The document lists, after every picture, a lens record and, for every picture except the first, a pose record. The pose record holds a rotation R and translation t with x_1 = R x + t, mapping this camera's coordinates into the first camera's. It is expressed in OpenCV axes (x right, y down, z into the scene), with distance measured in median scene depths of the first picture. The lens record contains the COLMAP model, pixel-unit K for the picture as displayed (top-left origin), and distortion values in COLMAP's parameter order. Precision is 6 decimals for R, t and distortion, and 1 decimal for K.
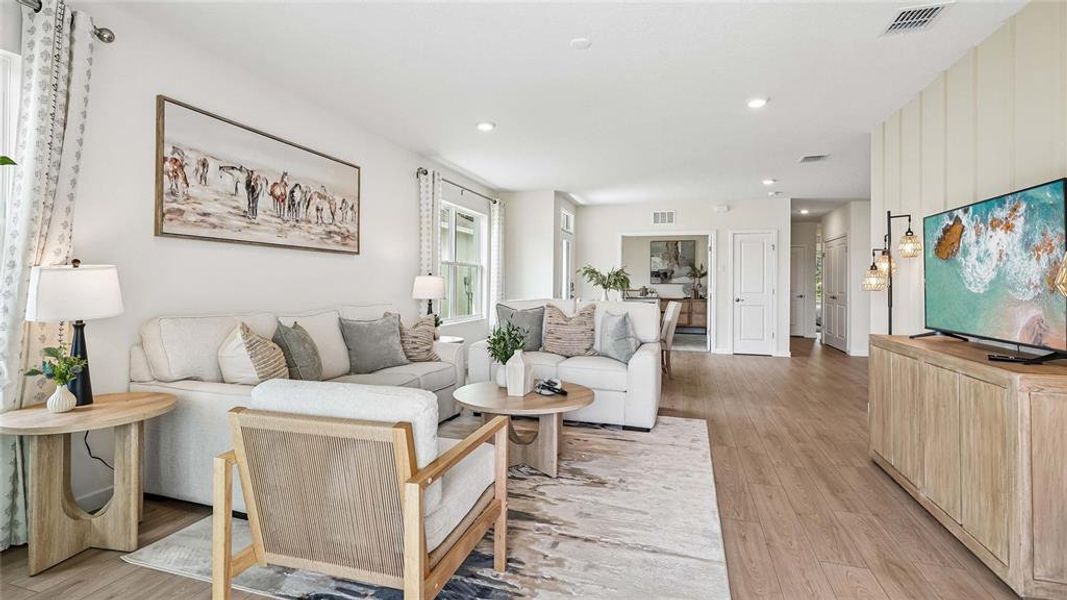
lens RADIAL K [[497.8, 0, 537.9], [0, 497.8, 301.7], [0, 0, 1]] dist [-0.004315, 0.003159]
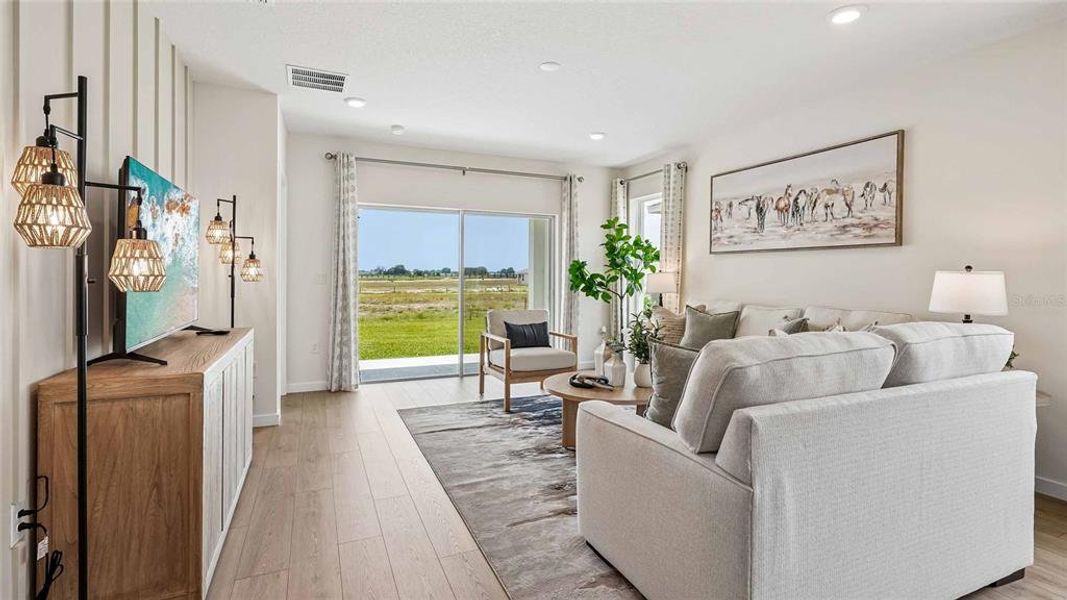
lens RADIAL K [[497.8, 0, 531.5], [0, 497.8, 281.1], [0, 0, 1]] dist [-0.004315, 0.003159]
pose [[-0.753771, -0.014826, -0.656970, 0.664832], [-0.044701, 0.998587, 0.028752, -0.044154], [0.655615, 0.051039, -0.753368, 1.435413]]
